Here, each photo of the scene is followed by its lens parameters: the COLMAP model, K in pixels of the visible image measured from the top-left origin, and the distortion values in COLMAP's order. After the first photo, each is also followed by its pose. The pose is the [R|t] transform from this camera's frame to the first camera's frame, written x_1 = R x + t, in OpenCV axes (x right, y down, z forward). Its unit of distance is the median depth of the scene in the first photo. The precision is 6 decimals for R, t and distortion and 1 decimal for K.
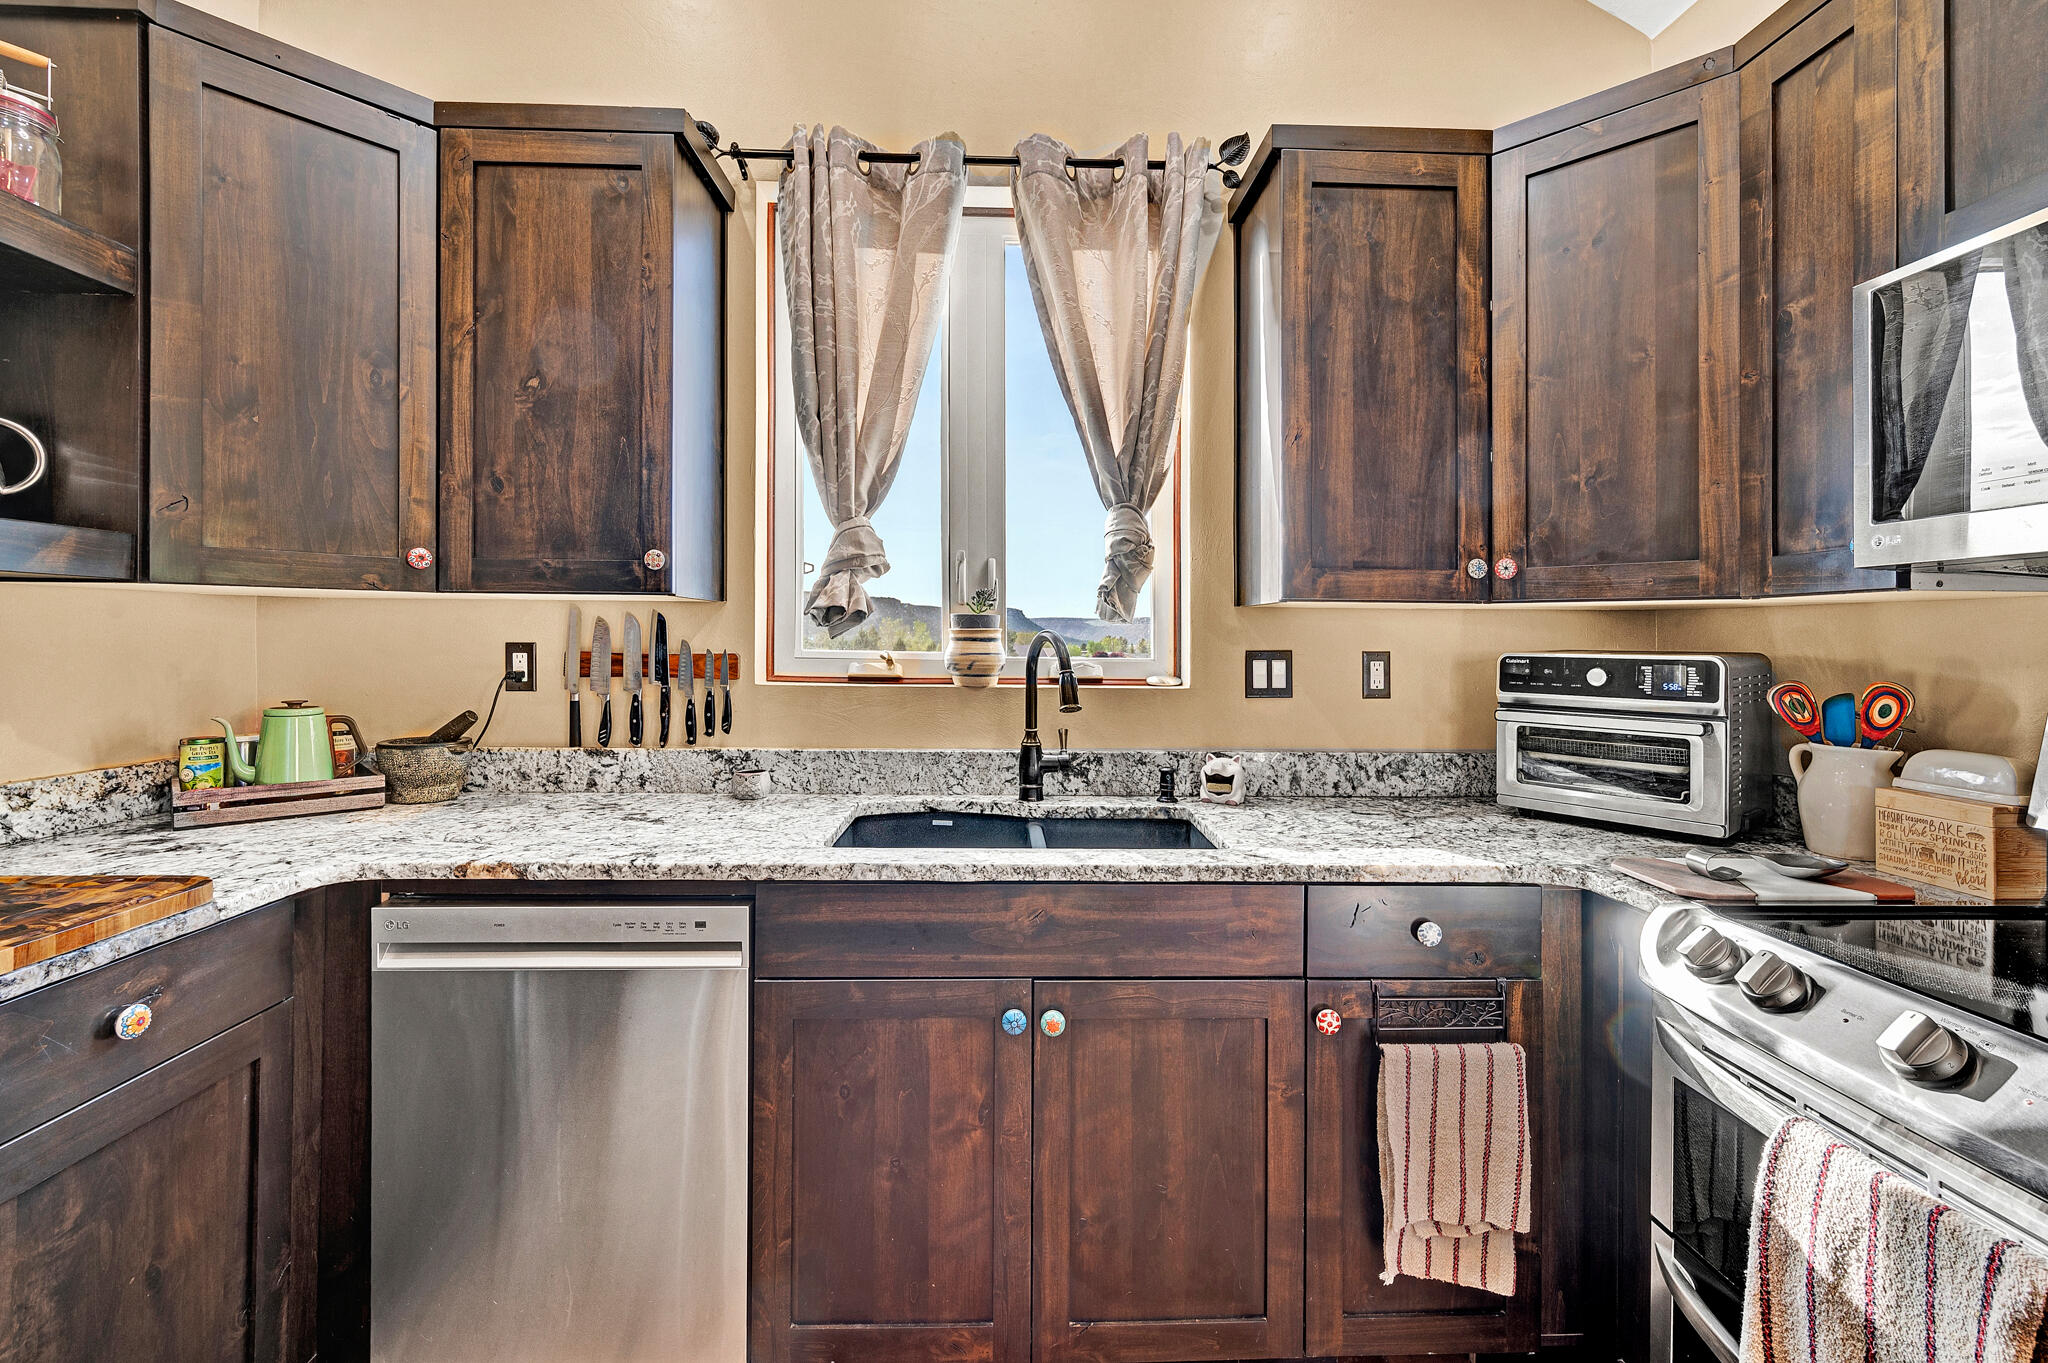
lens RADIAL K [[890.0, 0, 1054.0], [0, 890.0, 634.0], [0, 0, 1]] dist [0.004008, -0.001609]
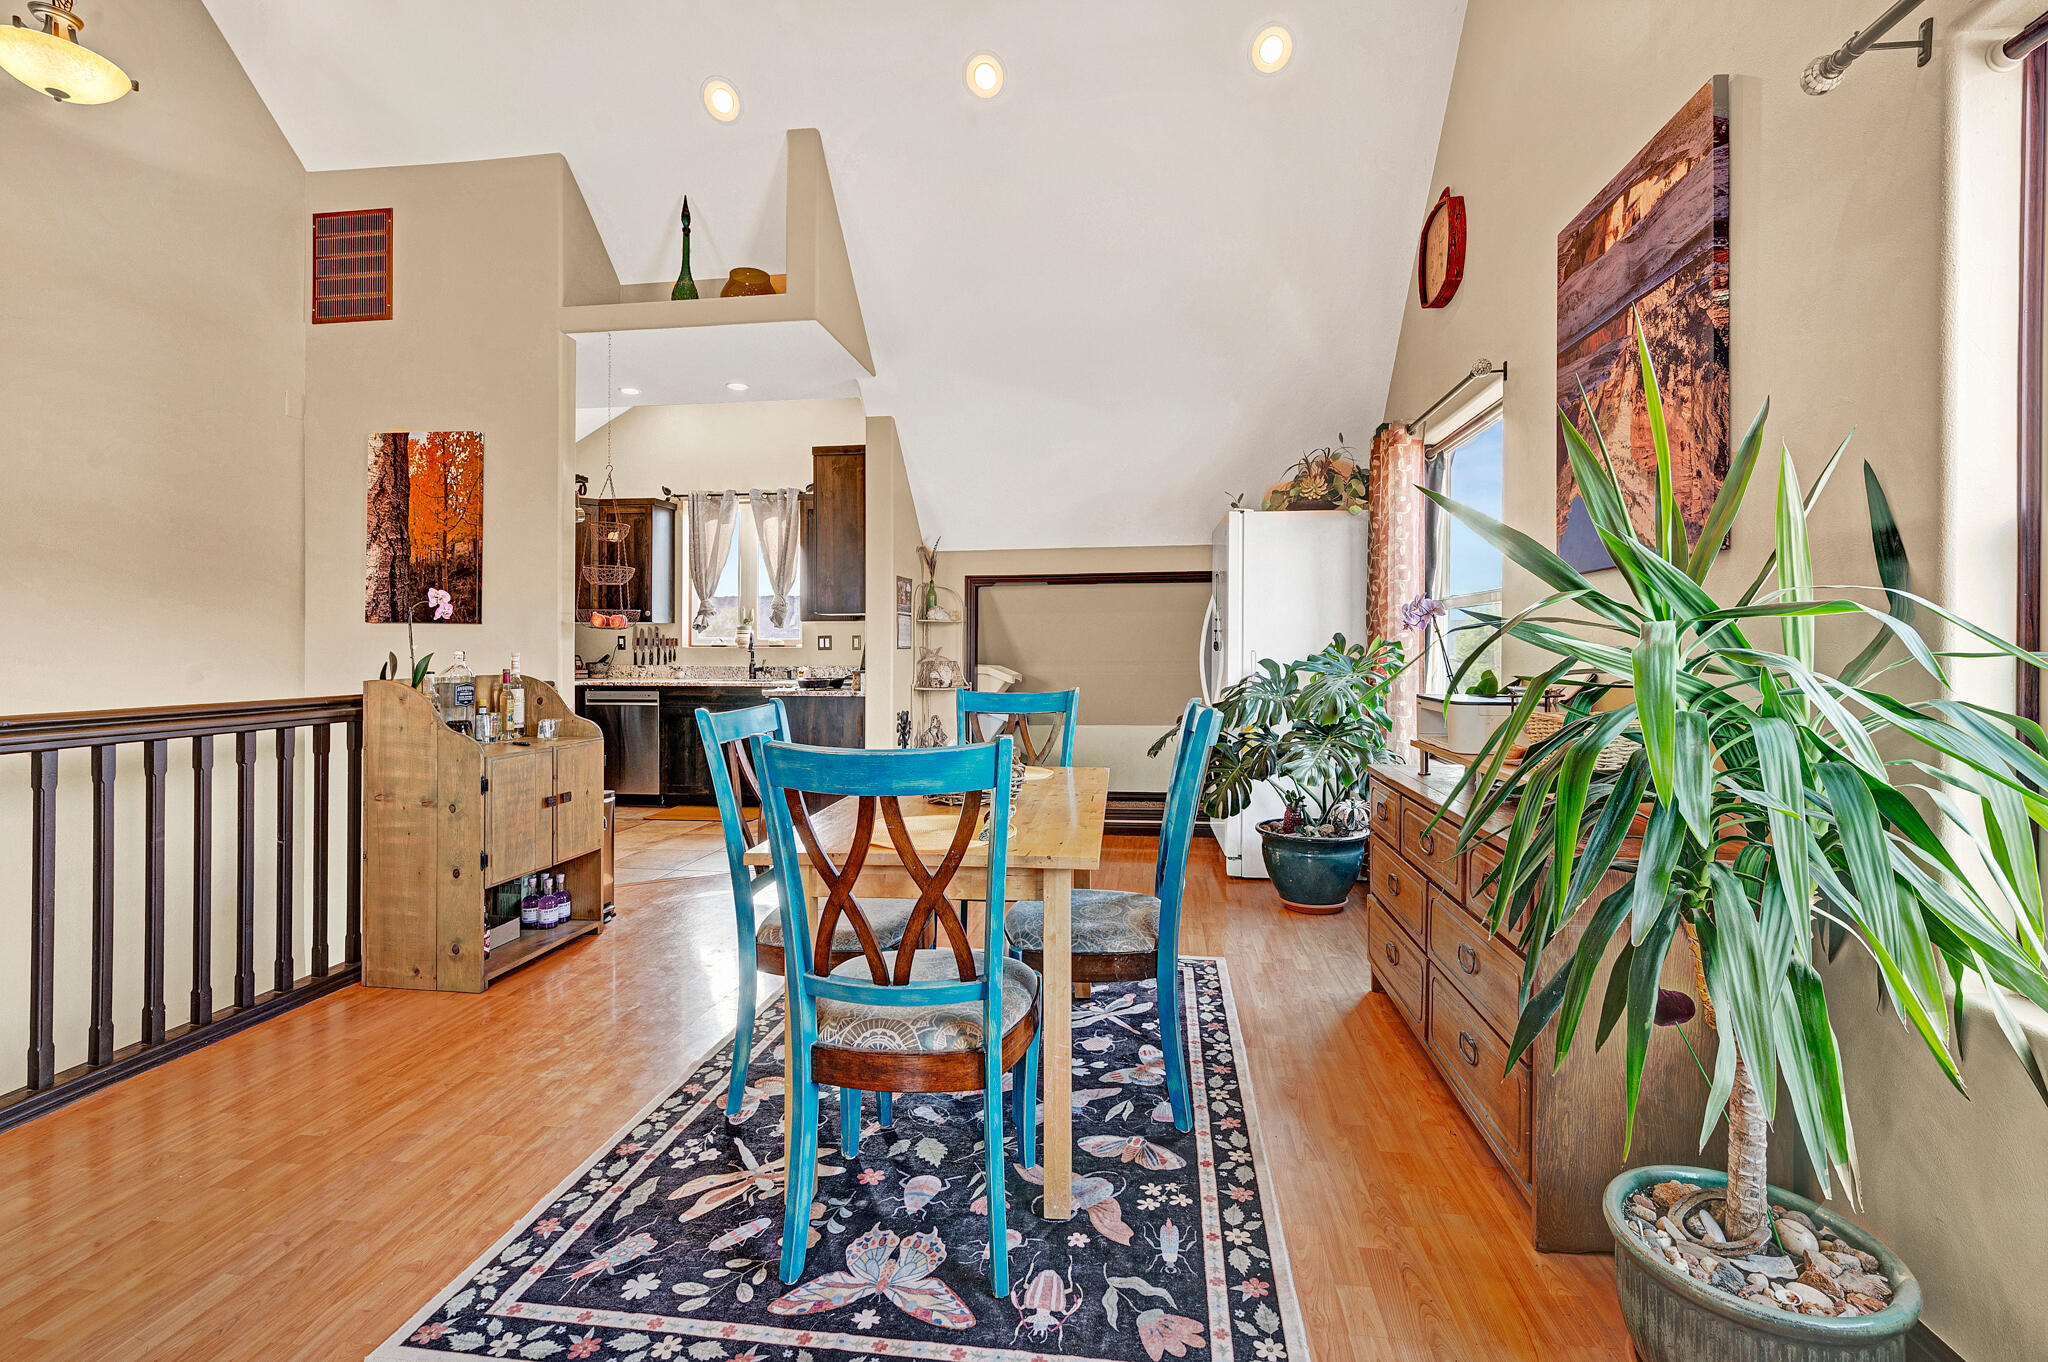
lens RADIAL K [[890.0, 0, 1017.6], [0, 890.0, 634.5], [0, 0, 1]] dist [0.004008, -0.001609]
pose [[0.982481, -0.012117, -0.185969, 1.824428], [0.010655, 0.999904, -0.008856, 0.058818], [0.186059, 0.006719, 0.982516, -2.480871]]
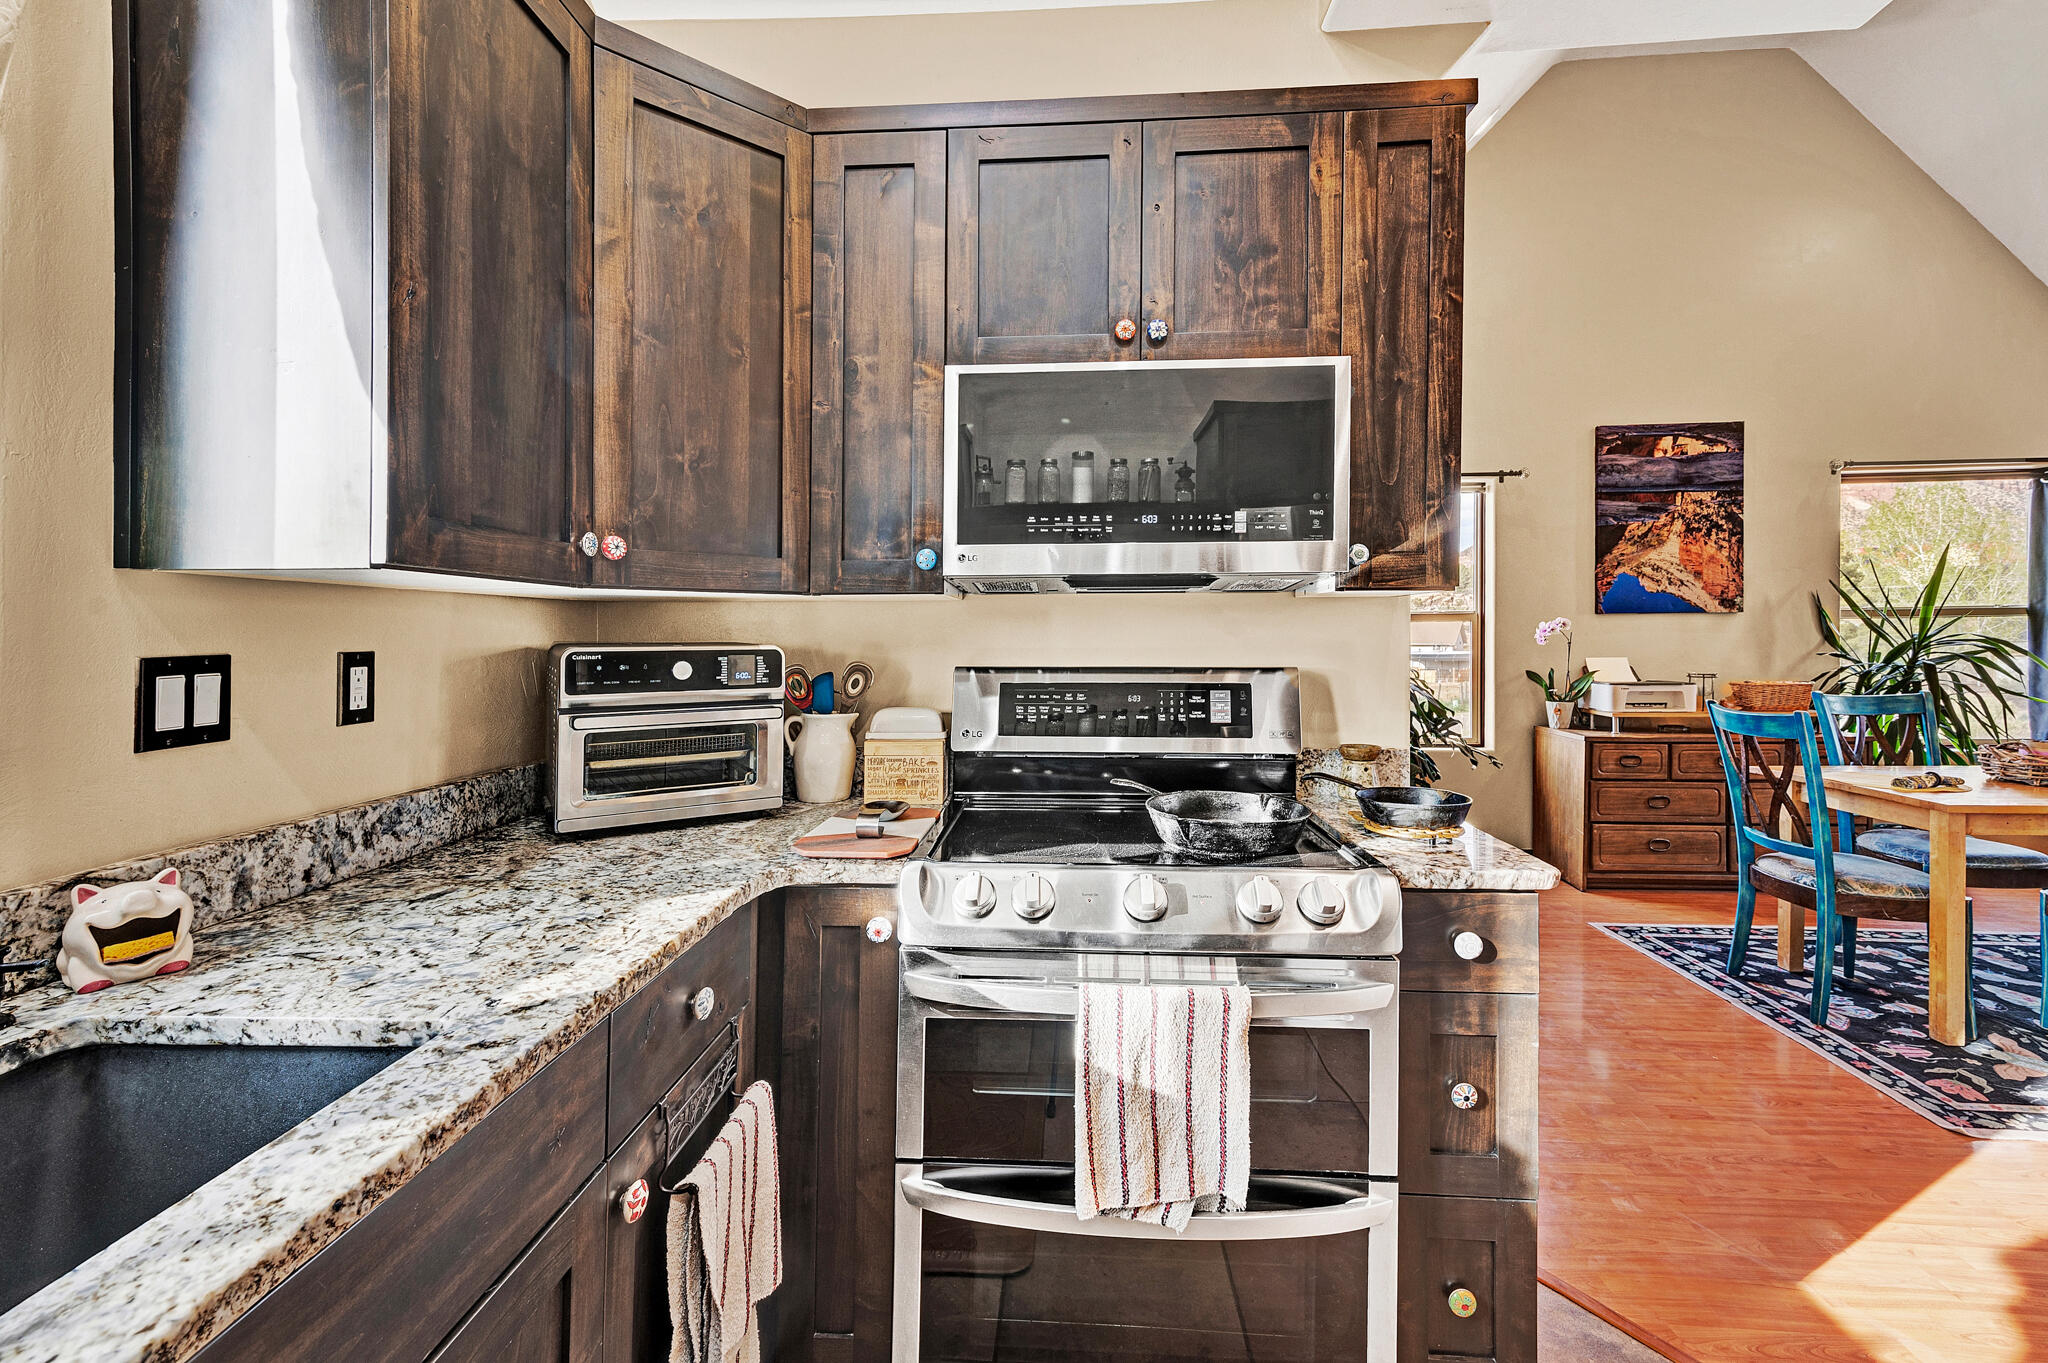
lens RADIAL K [[857.3, 0, 965.9], [0, 857.3, 624.5], [0, 0, 1]] dist [0.018991, -0.000243]
pose [[0.110749, 0.002781, 0.993845, -0.259990], [0.000891, 0.999995, -0.002898, 0.001927], [-0.993848, 0.001206, 0.110746, 0.567151]]
